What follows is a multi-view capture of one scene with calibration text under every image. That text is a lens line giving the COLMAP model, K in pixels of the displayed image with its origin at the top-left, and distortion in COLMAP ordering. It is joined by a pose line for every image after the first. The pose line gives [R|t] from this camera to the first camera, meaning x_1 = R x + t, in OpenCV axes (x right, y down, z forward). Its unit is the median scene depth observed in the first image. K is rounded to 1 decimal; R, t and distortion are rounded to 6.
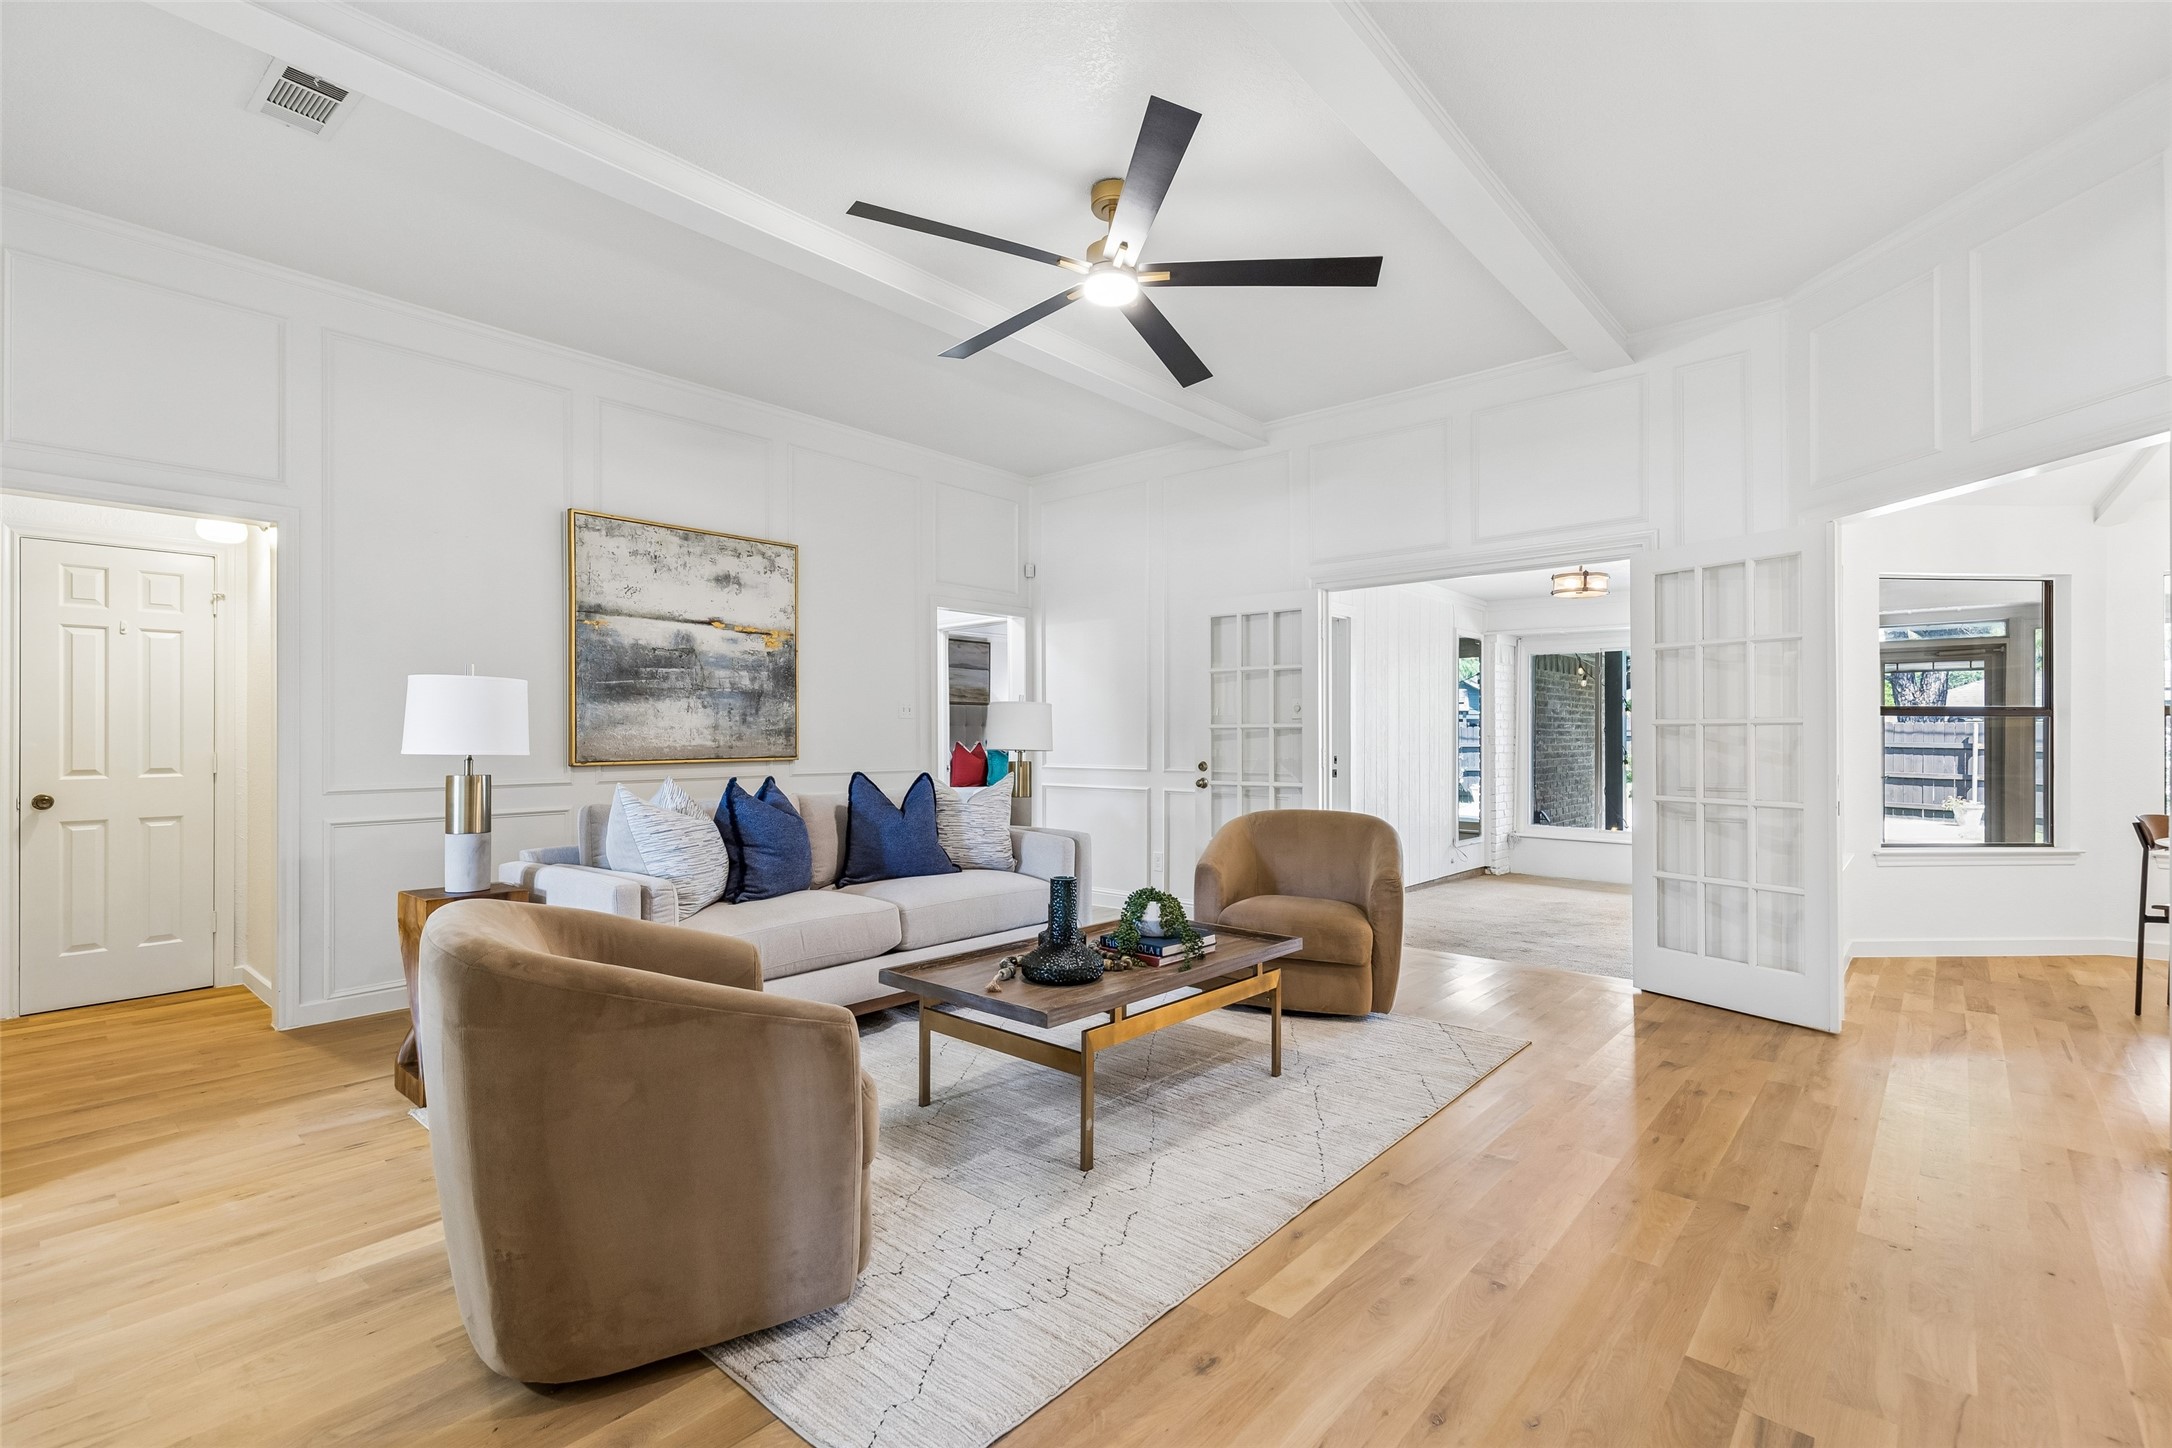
lens RADIAL K [[983.8, 0, 1090.2], [0, 983.8, 723.2], [0, 0, 1]] dist [0.002269, -0.000935]
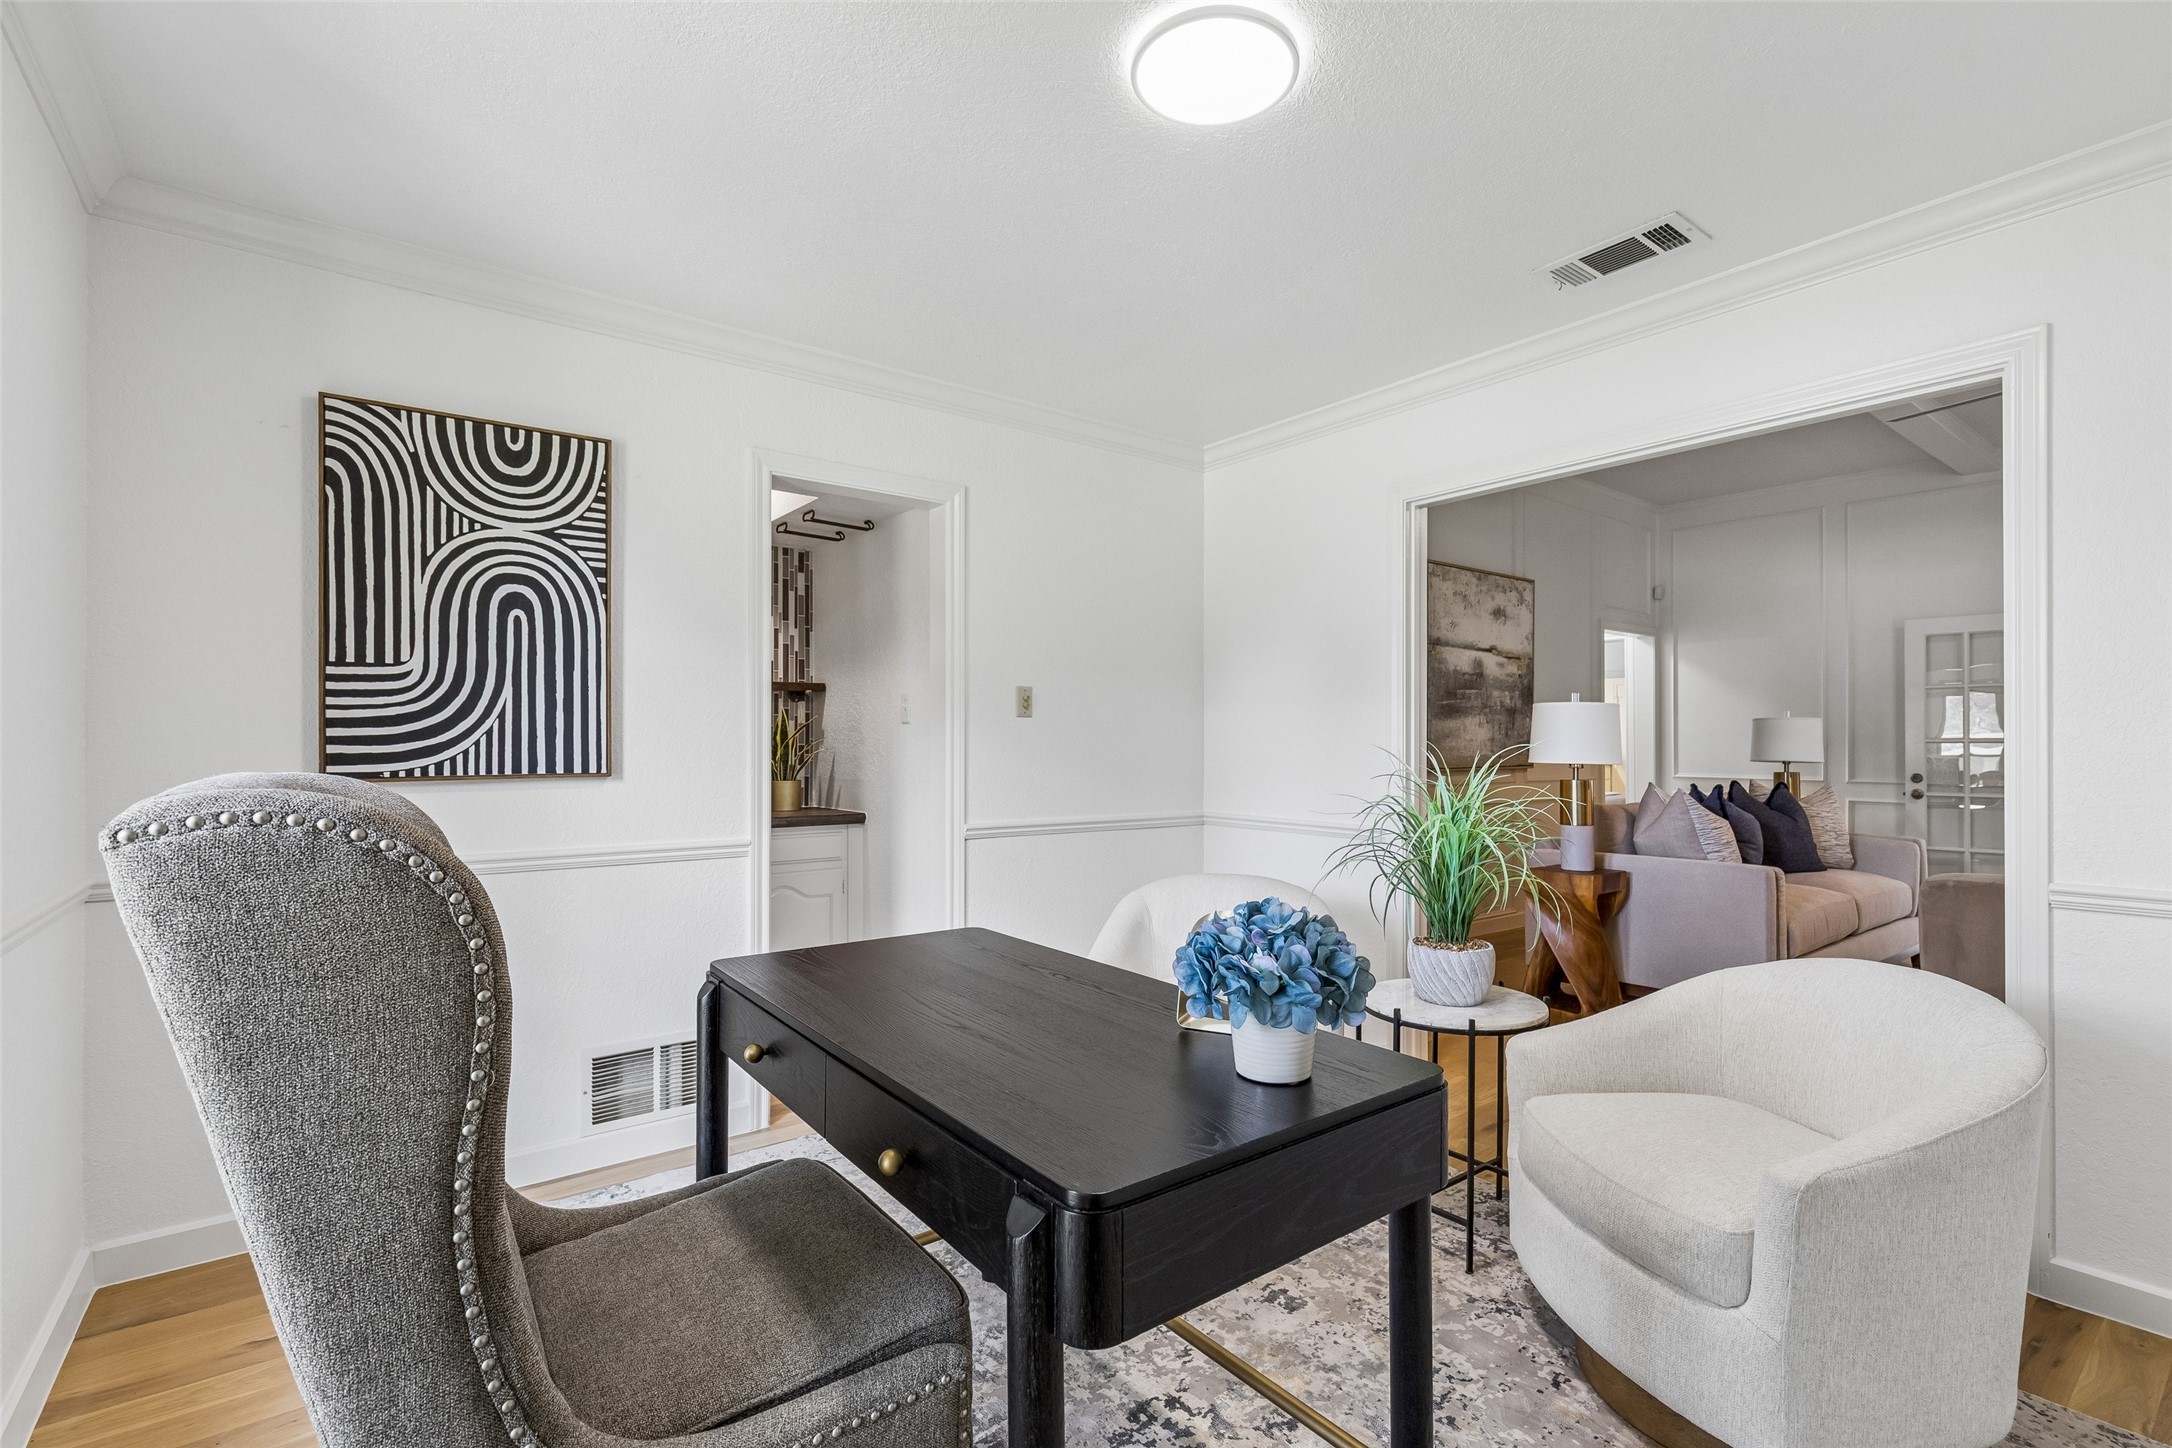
lens RADIAL K [[983.8, 0, 1089.6], [0, 983.8, 740.0], [0, 0, 1]] dist [0.002269, -0.000935]
pose [[0.981222, 0.004616, -0.192826, -0.628995], [-0.002427, 0.999930, 0.011586, -0.008063], [0.192866, -0.010901, 0.981165, -0.237590]]
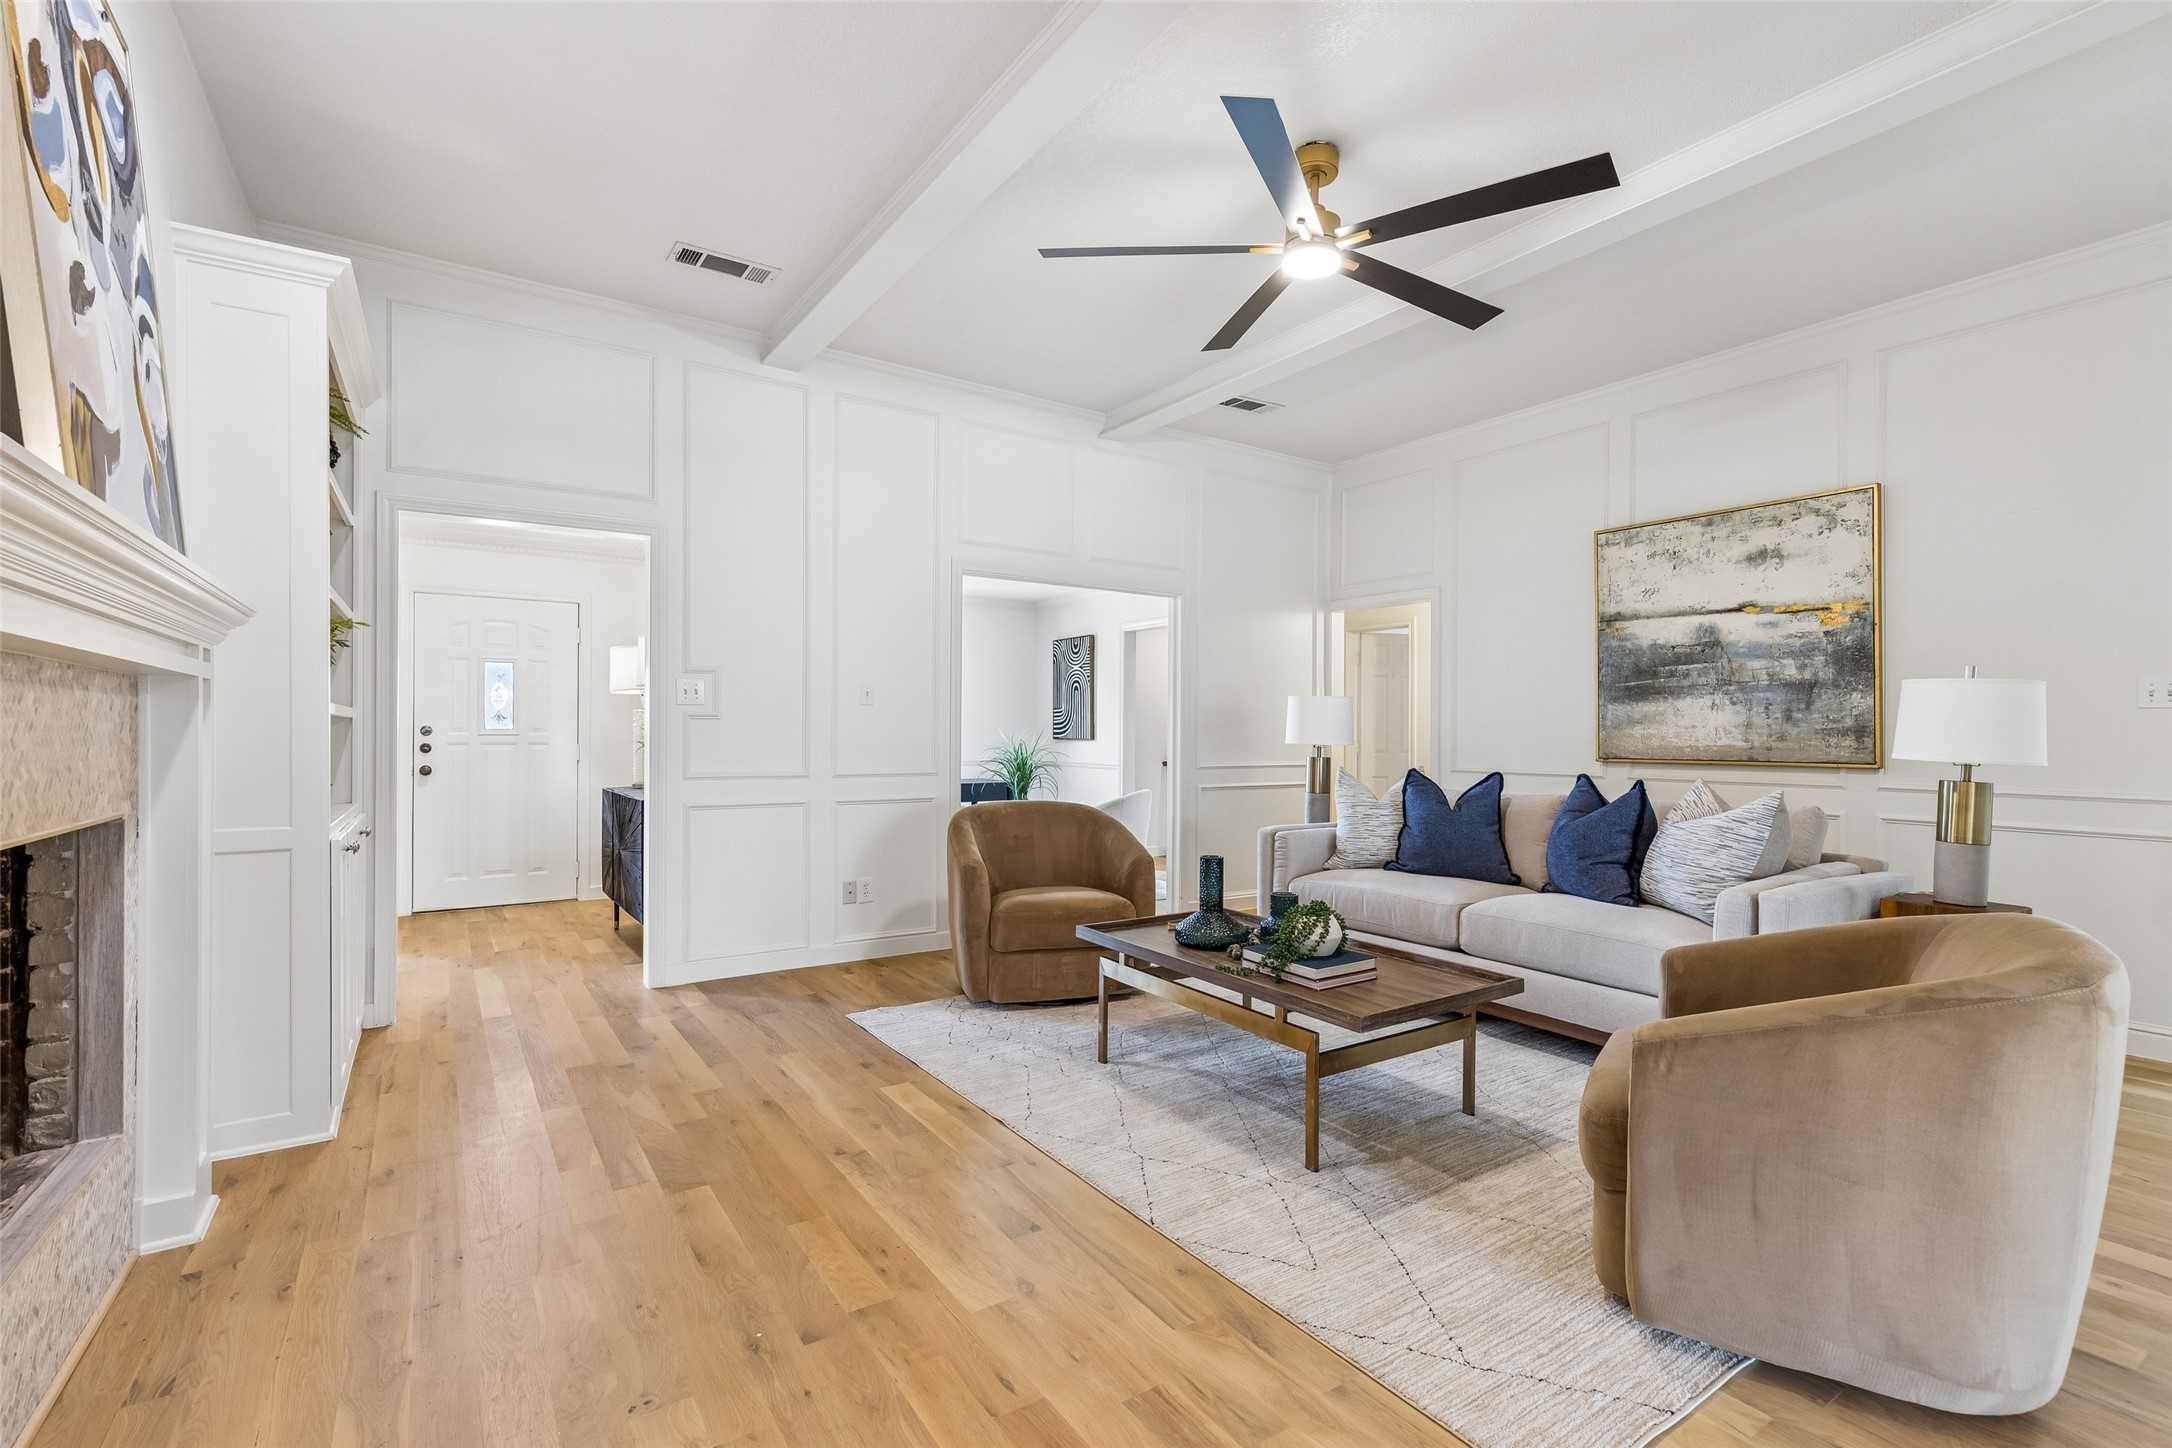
lens RADIAL K [[983.8, 0, 1095.0], [0, 983.8, 735.3], [0, 0, 1]] dist [0.002269, -0.000935]
pose [[-0.255416, 0.004266, -0.966822, 0.631991], [0.006682, 0.999974, 0.002647, 0.006563], [0.966808, -0.005785, -0.255438, 0.662494]]
